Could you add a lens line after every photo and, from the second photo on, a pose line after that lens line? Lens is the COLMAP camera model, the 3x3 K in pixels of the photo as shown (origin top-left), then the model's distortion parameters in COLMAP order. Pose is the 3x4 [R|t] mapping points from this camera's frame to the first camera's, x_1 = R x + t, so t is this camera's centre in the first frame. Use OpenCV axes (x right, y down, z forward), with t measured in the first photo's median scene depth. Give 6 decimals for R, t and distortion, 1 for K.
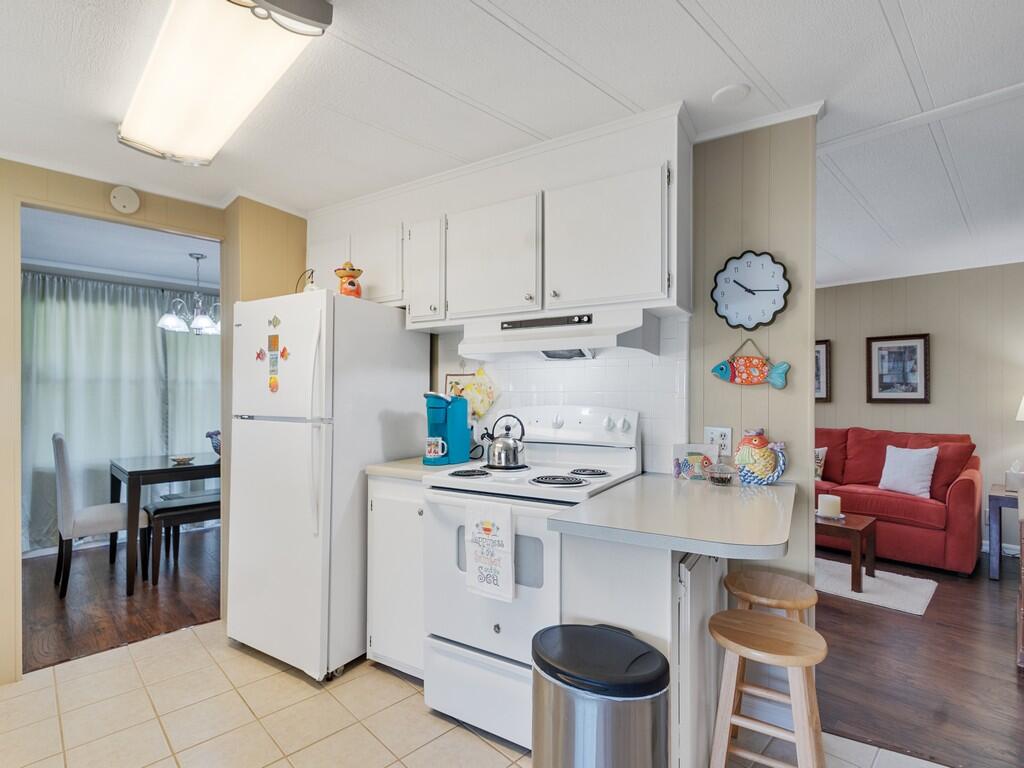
lens RADIAL K [[493.0, 0, 507.1], [0, 493.0, 392.5], [0, 0, 1]] dist [-0.003366, 0.000013]
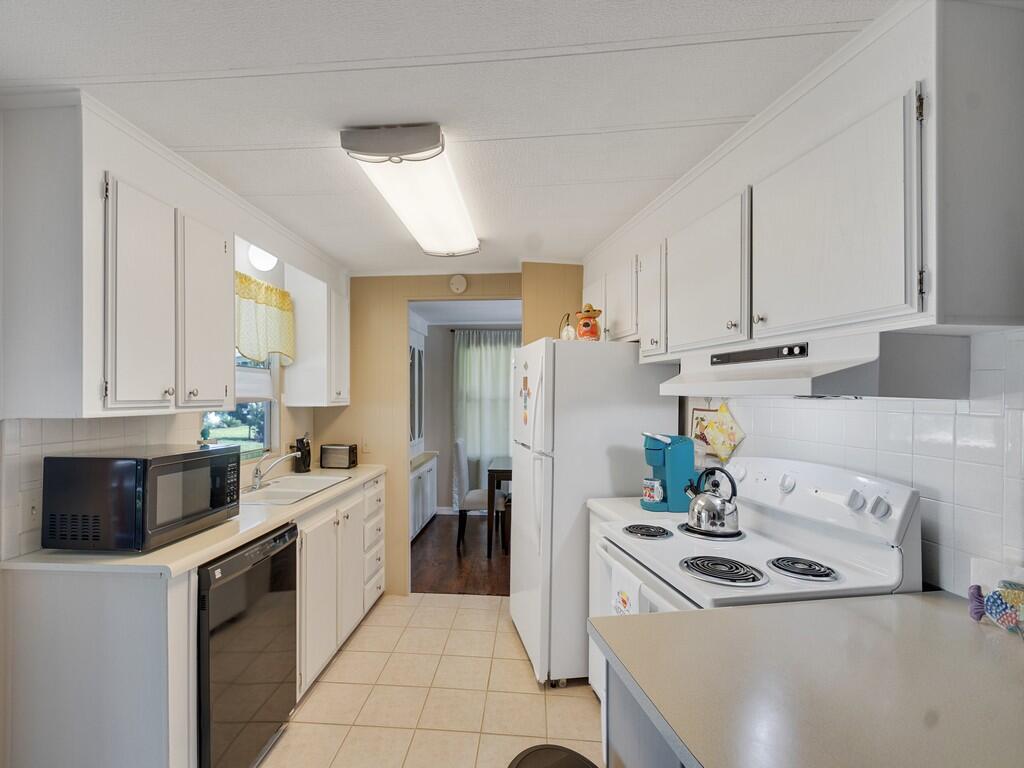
lens RADIAL K [[464.7, 0, 493.6], [0, 464.7, 395.5], [0, 0, 1]] dist [0.002075, -0.000109]
pose [[0.662078, 0.001576, -0.749434, 0.337604], [-0.001213, 0.999999, 0.001031, -0.075887], [0.749434, 0.000226, 0.662079, 0.201069]]
